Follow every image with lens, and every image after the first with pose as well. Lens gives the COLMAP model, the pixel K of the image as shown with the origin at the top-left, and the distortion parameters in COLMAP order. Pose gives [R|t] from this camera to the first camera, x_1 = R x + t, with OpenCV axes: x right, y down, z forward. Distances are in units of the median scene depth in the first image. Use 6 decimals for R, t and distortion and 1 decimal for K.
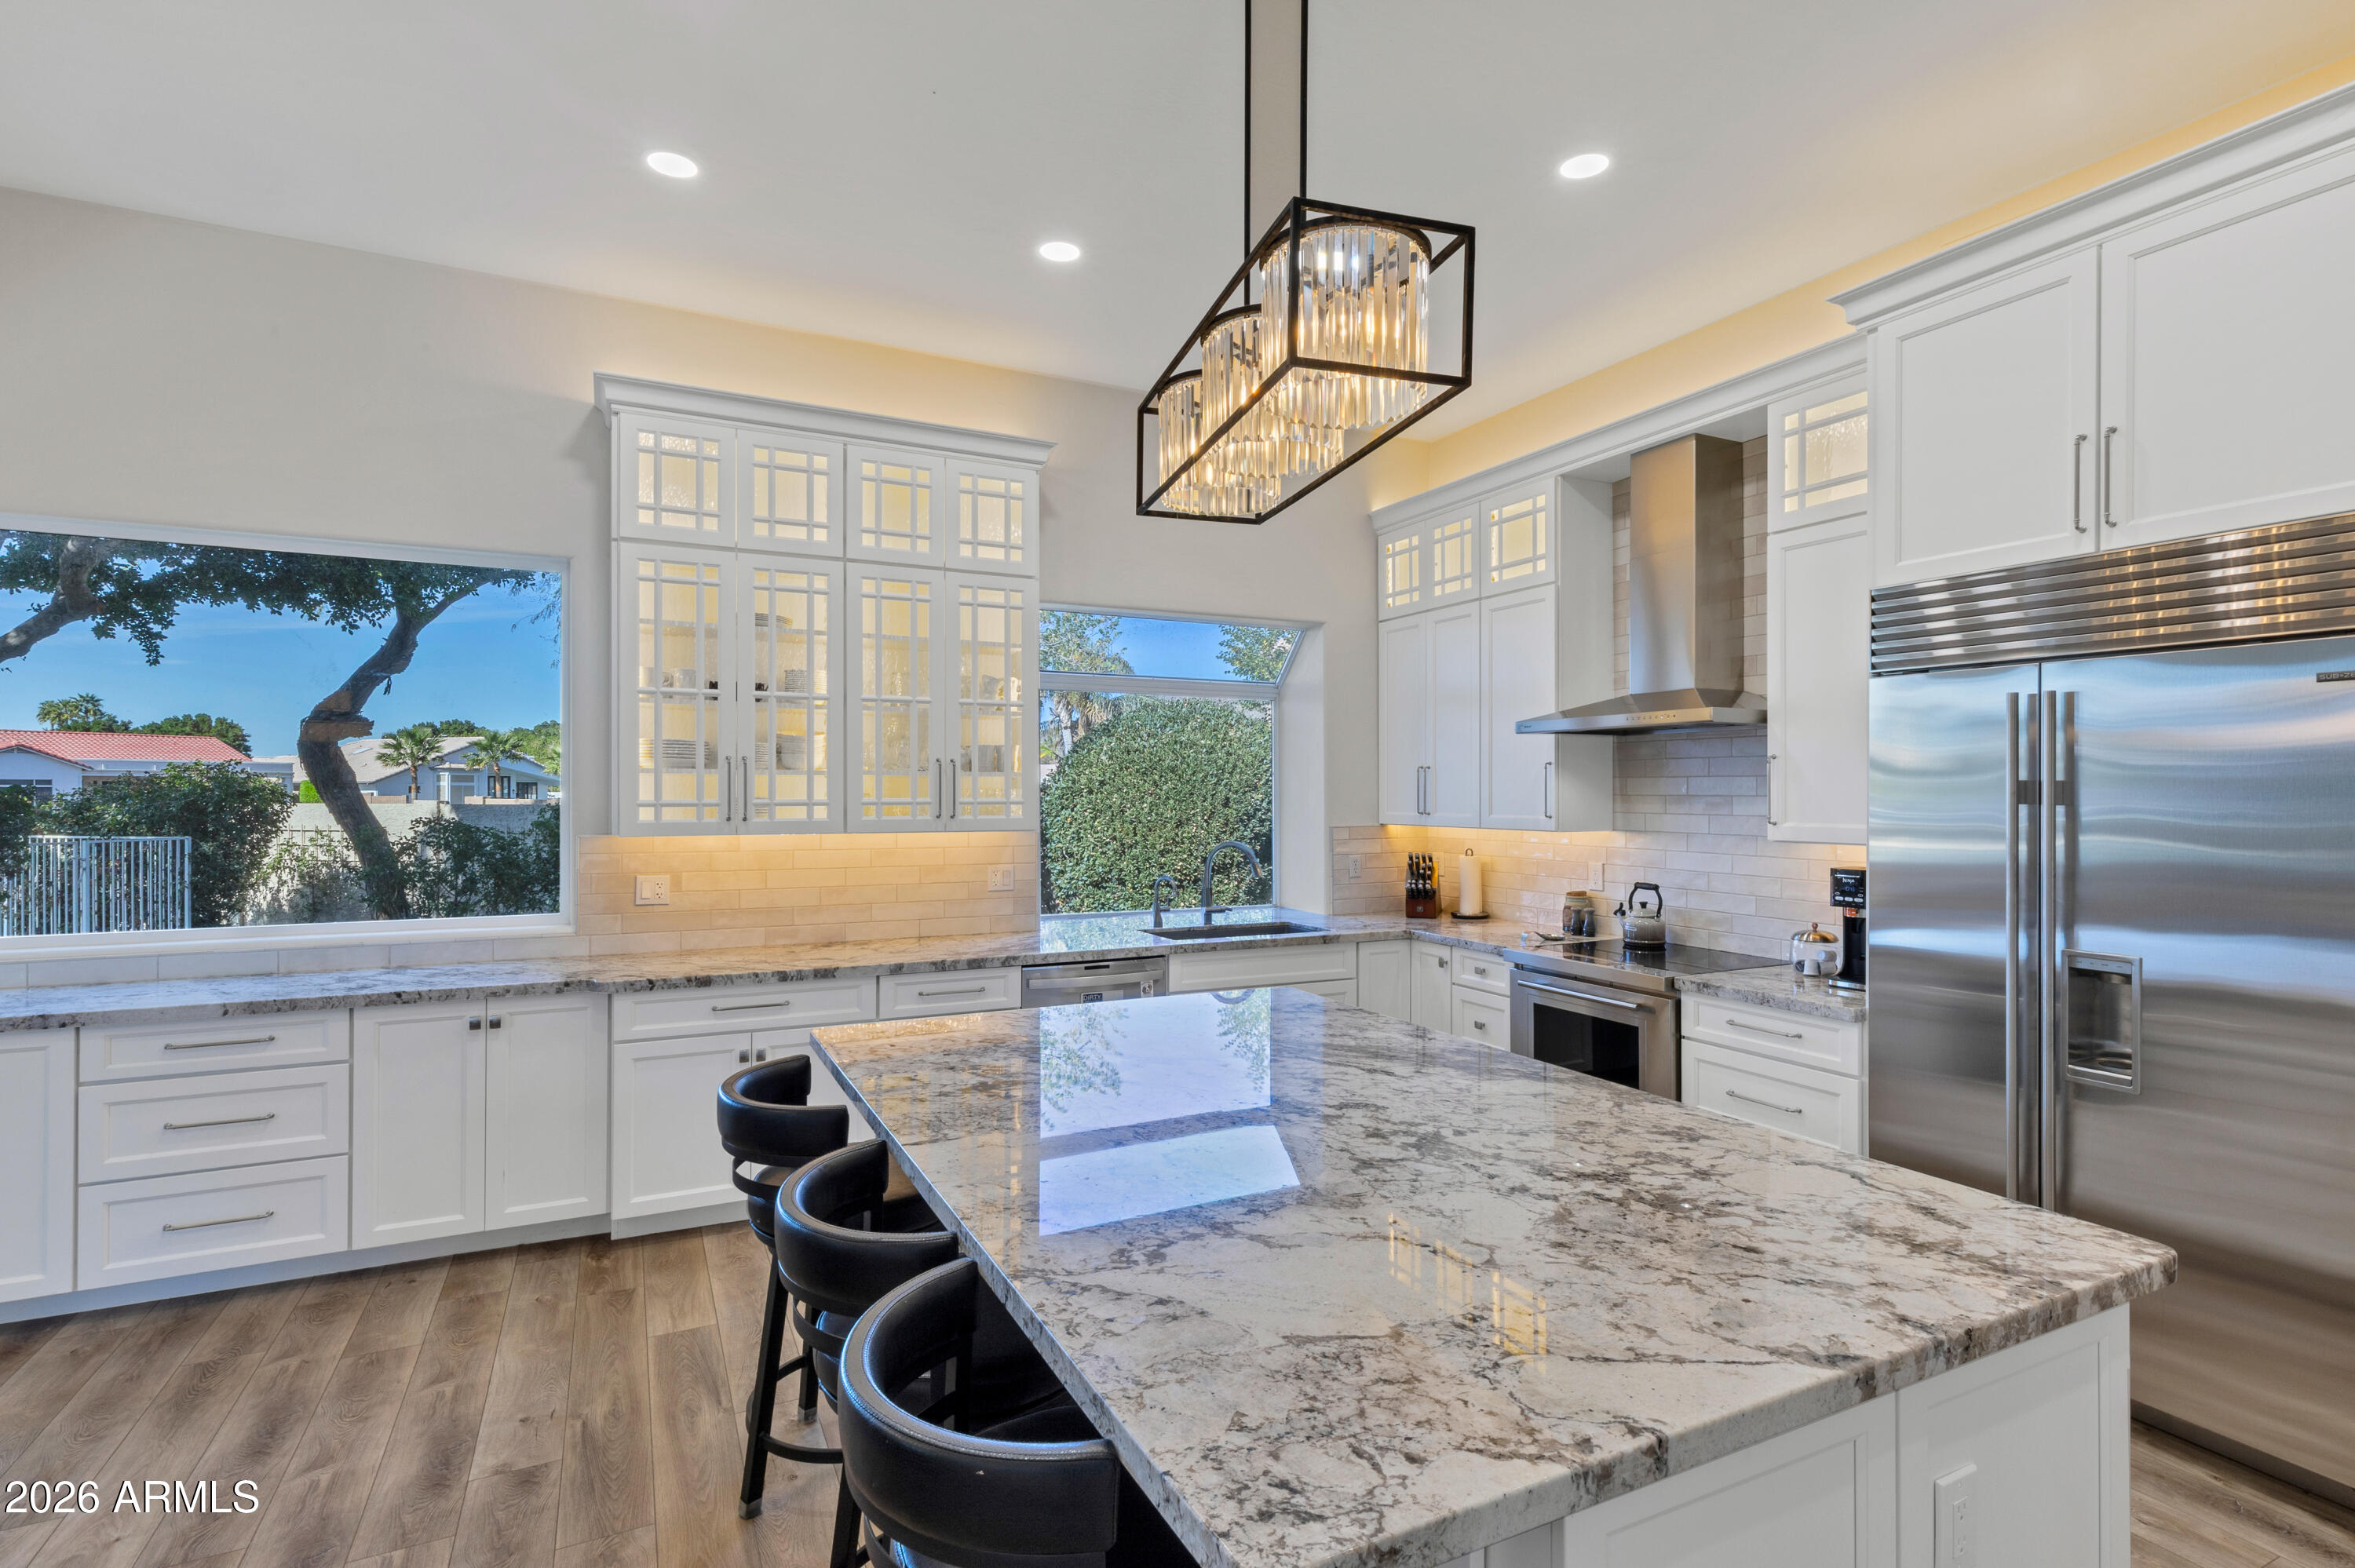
lens RADIAL K [[1161.7, 0, 1250.1], [0, 1161.7, 787.4], [0, 0, 1]] dist [-0.001022, -0.000457]
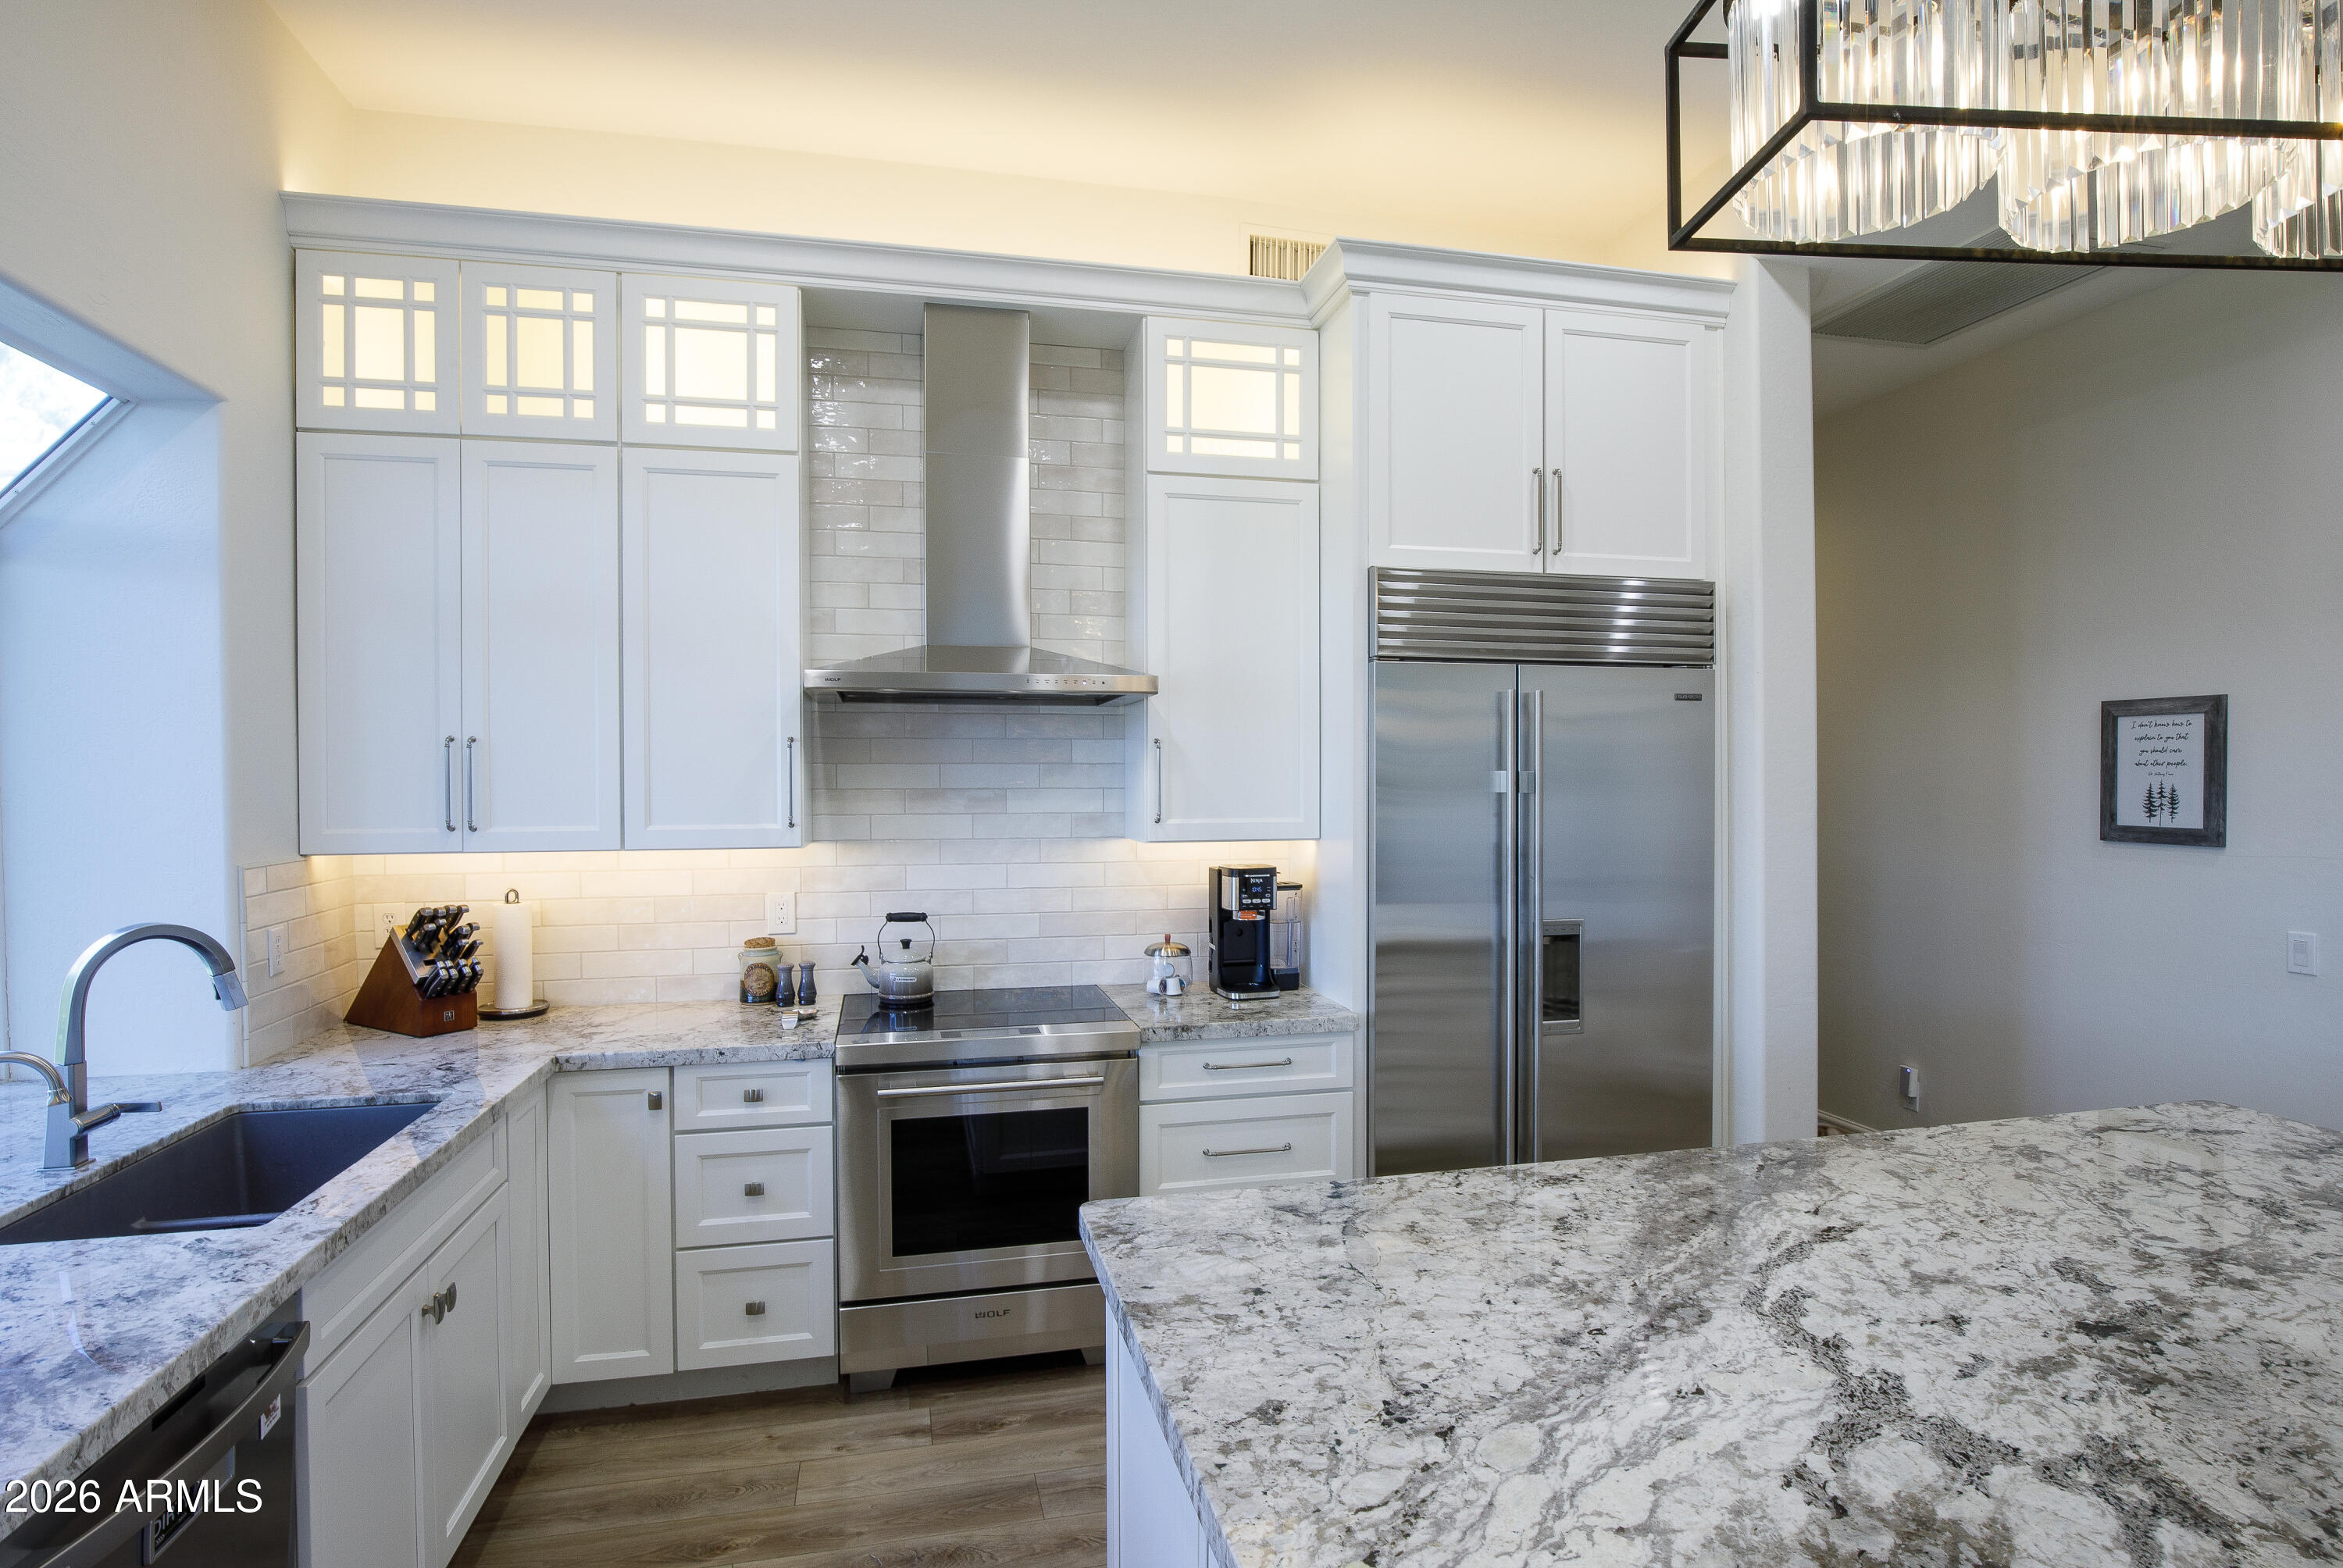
lens RADIAL K [[1216.0, 0, 1171.5], [0, 1216.0, 784.0], [0, 0, 1]] dist [-0.019248, 0.000315]
pose [[0.259785, -0.003616, 0.965660, -0.466695], [0.001857, 0.999993, 0.003245, 0.002183], [-0.965665, 0.000950, 0.259790, 0.912310]]
